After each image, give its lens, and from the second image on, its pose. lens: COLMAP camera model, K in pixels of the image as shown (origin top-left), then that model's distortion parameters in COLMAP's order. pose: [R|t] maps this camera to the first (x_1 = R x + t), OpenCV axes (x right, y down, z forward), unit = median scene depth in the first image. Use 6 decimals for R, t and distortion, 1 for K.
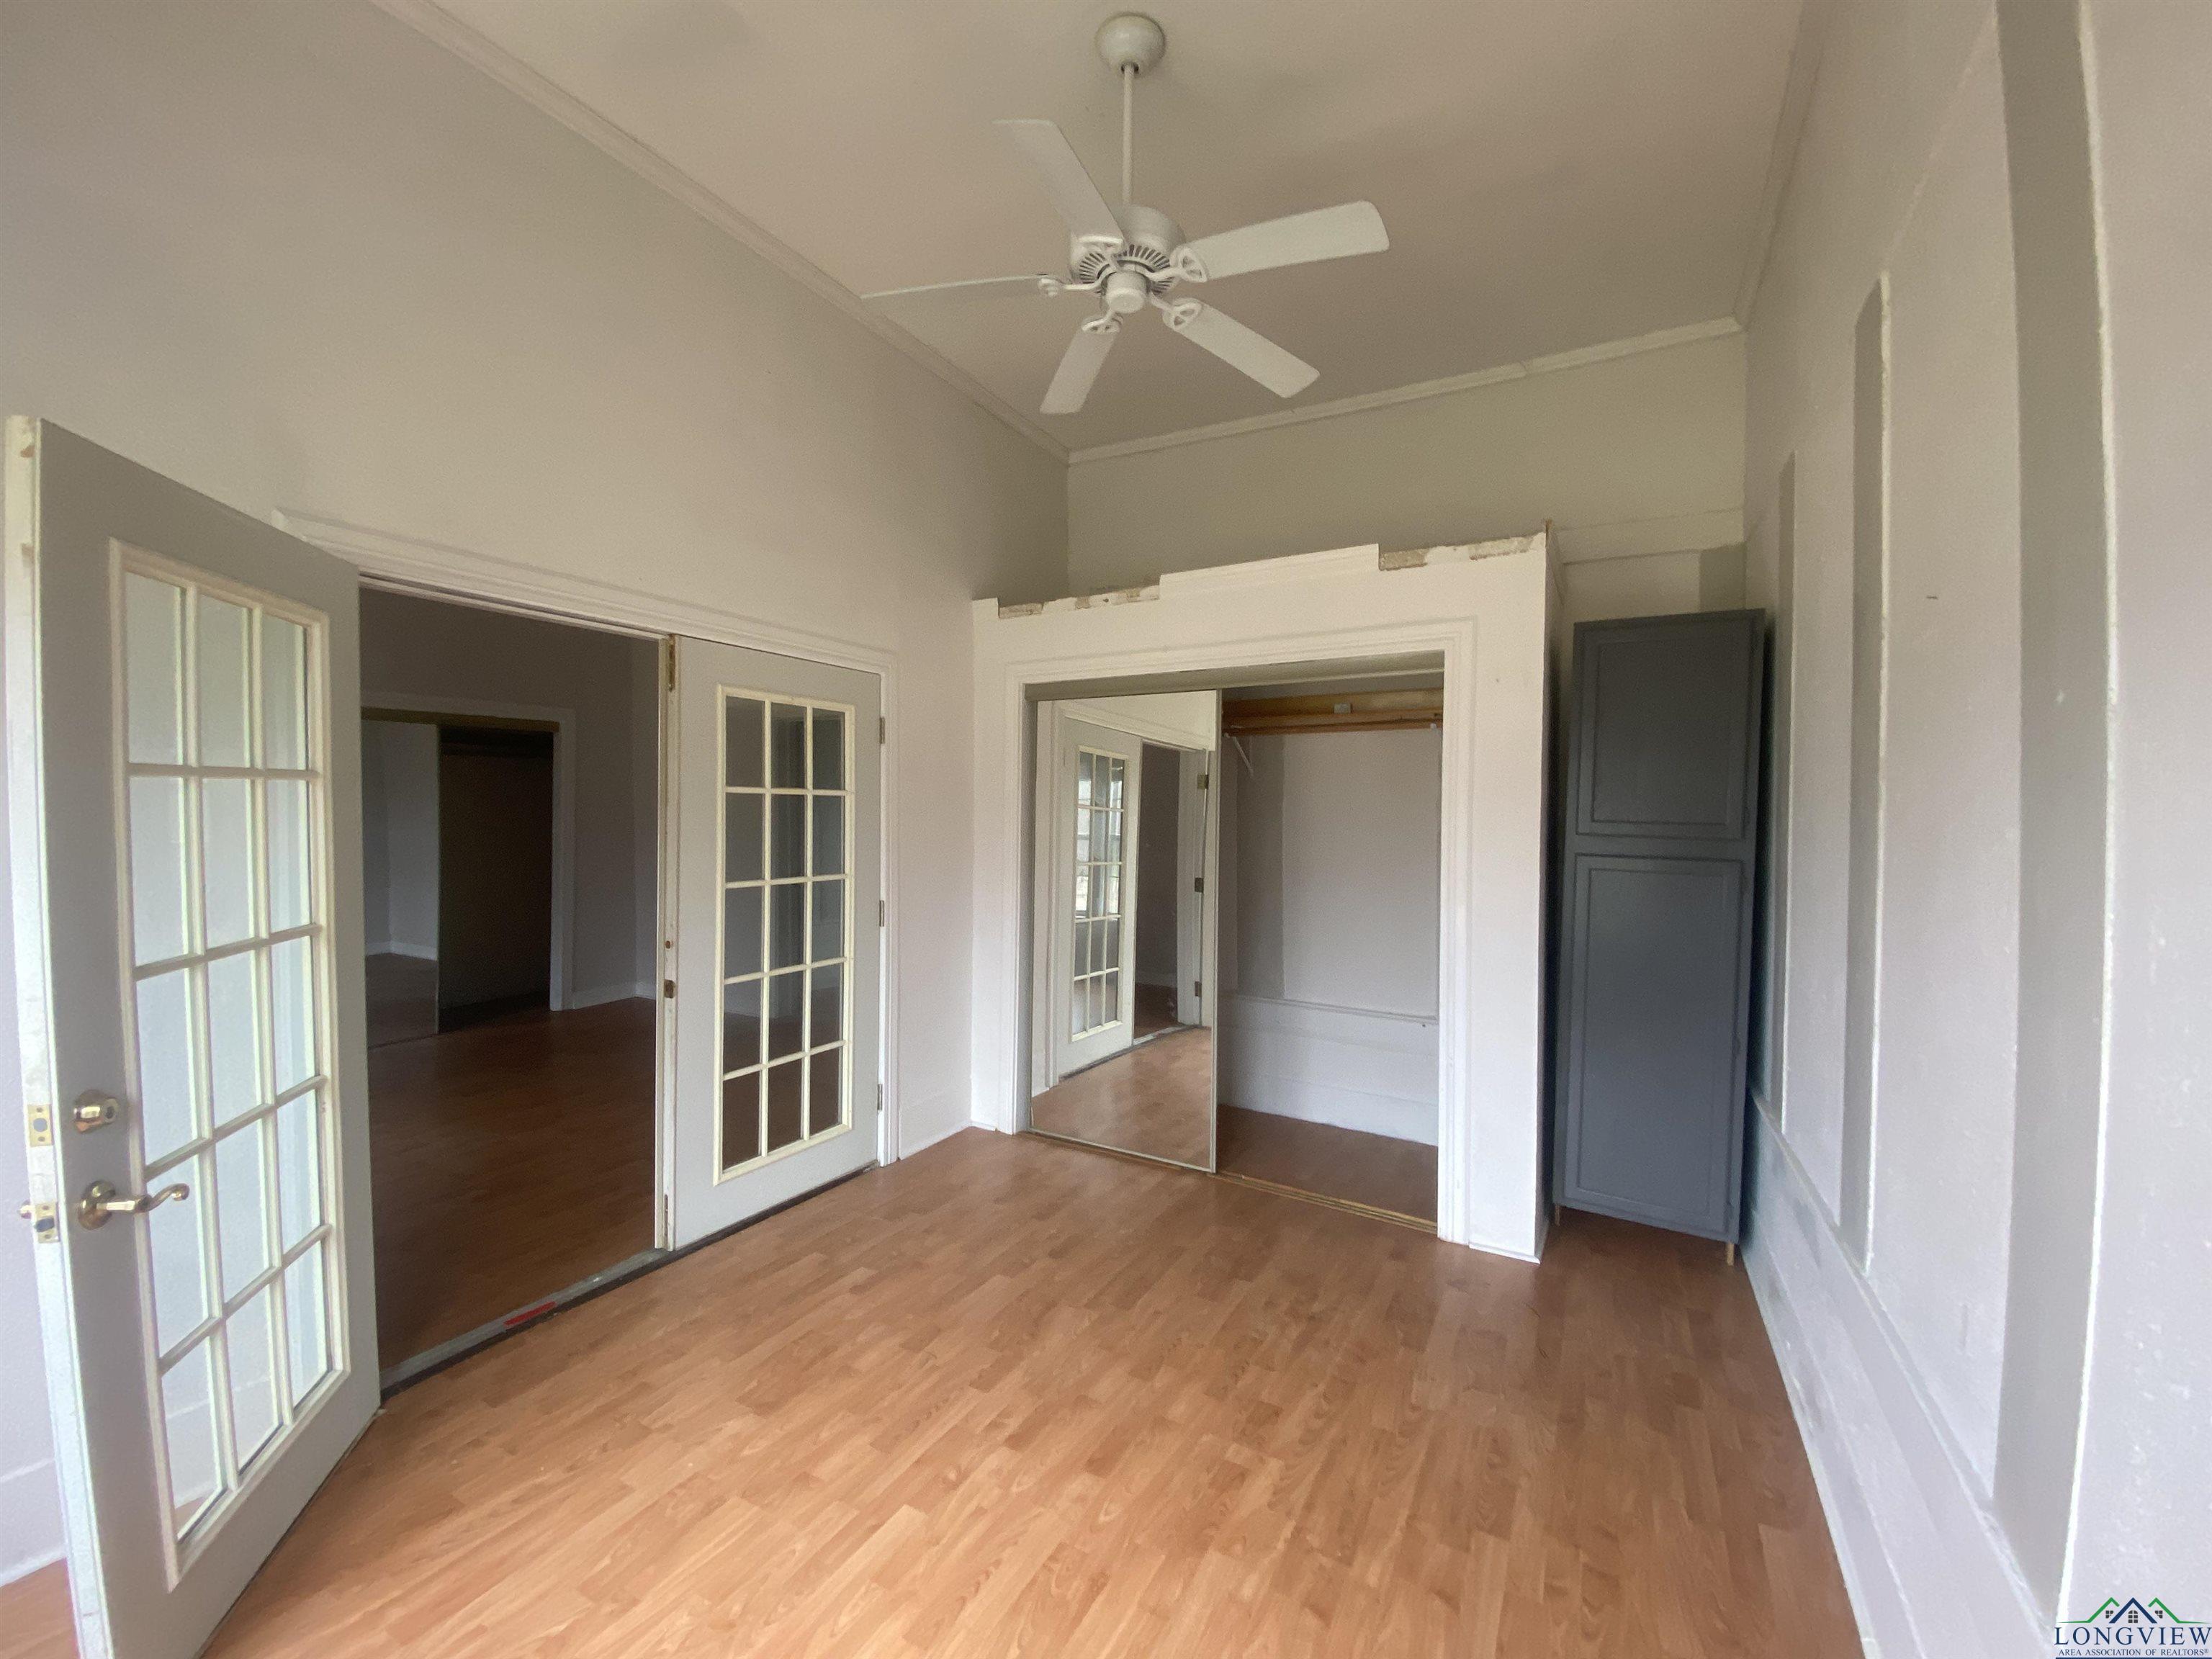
lens RADIAL K [[885.0, 0, 1103.8], [0, 885.0, 832.3], [0, 0, 1]] dist [-0.002730, -0.003378]
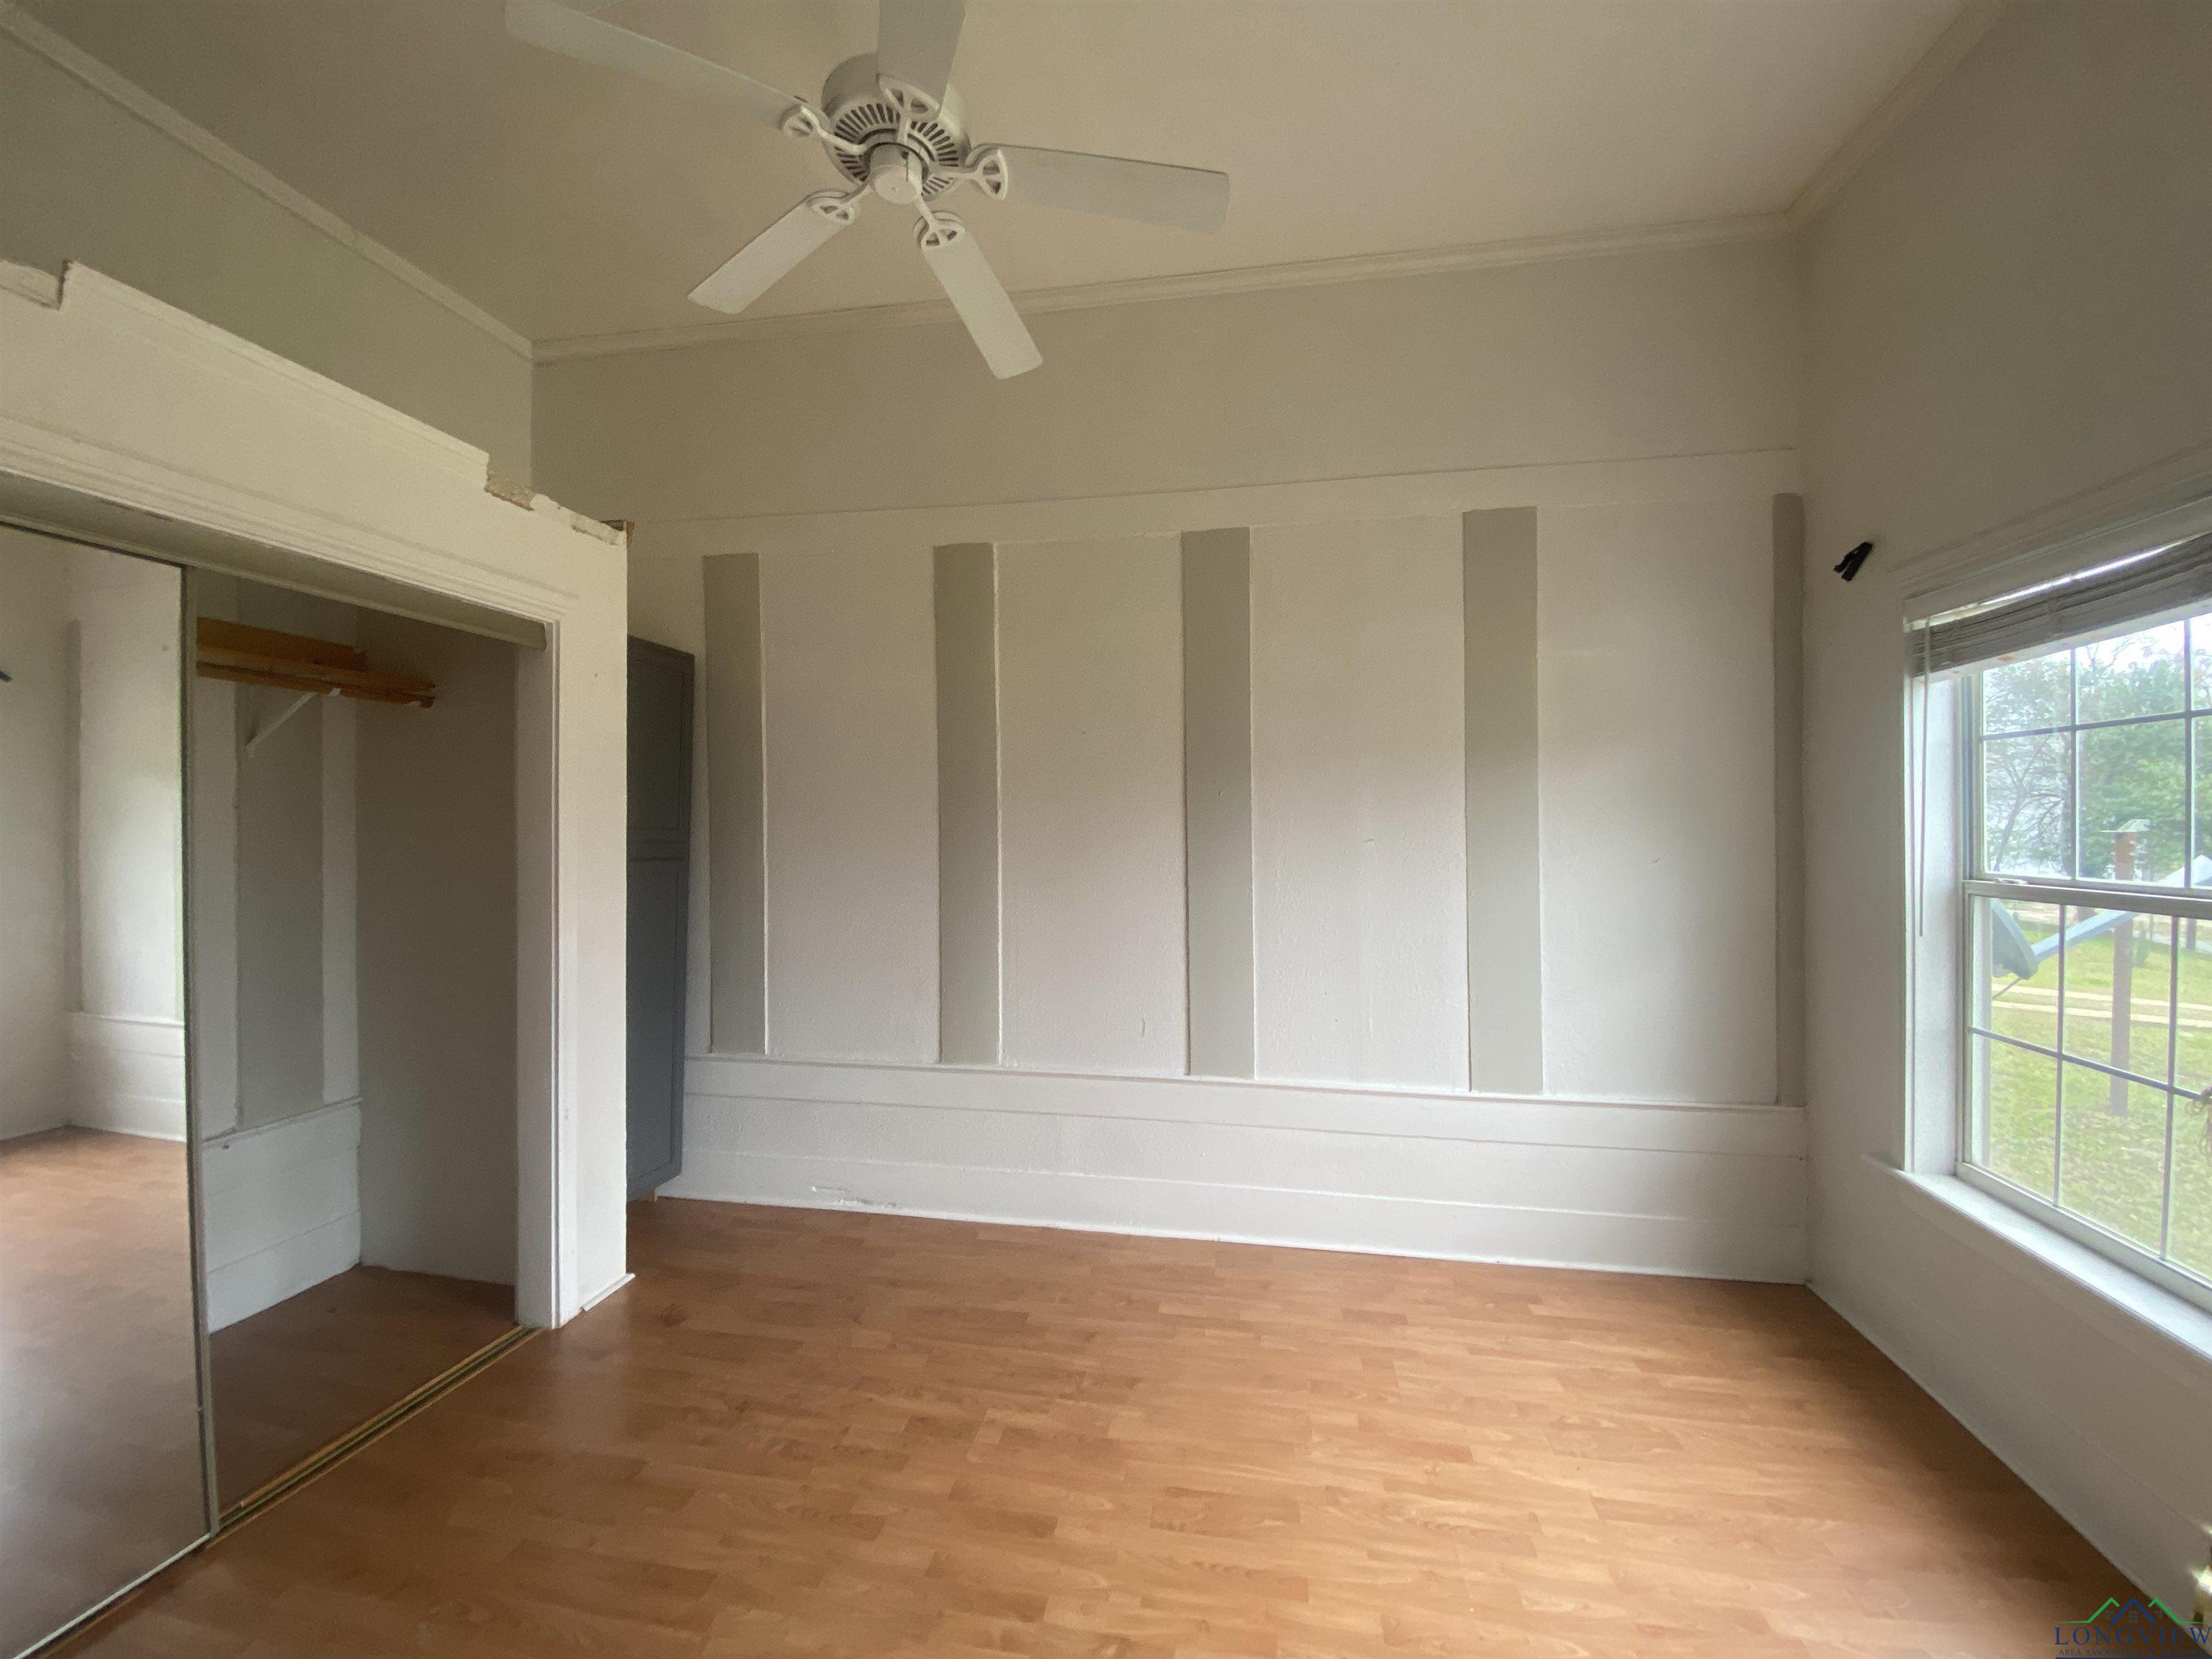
lens RADIAL K [[885.0, 0, 1102.4], [0, 885.0, 826.9], [0, 0, 1]] dist [-0.002730, -0.003378]
pose [[-0.308762, -0.017664, 0.950975, -0.906006], [0.003912, 0.999796, 0.019841, -0.047448], [-0.951131, 0.009846, -0.308630, 1.218714]]
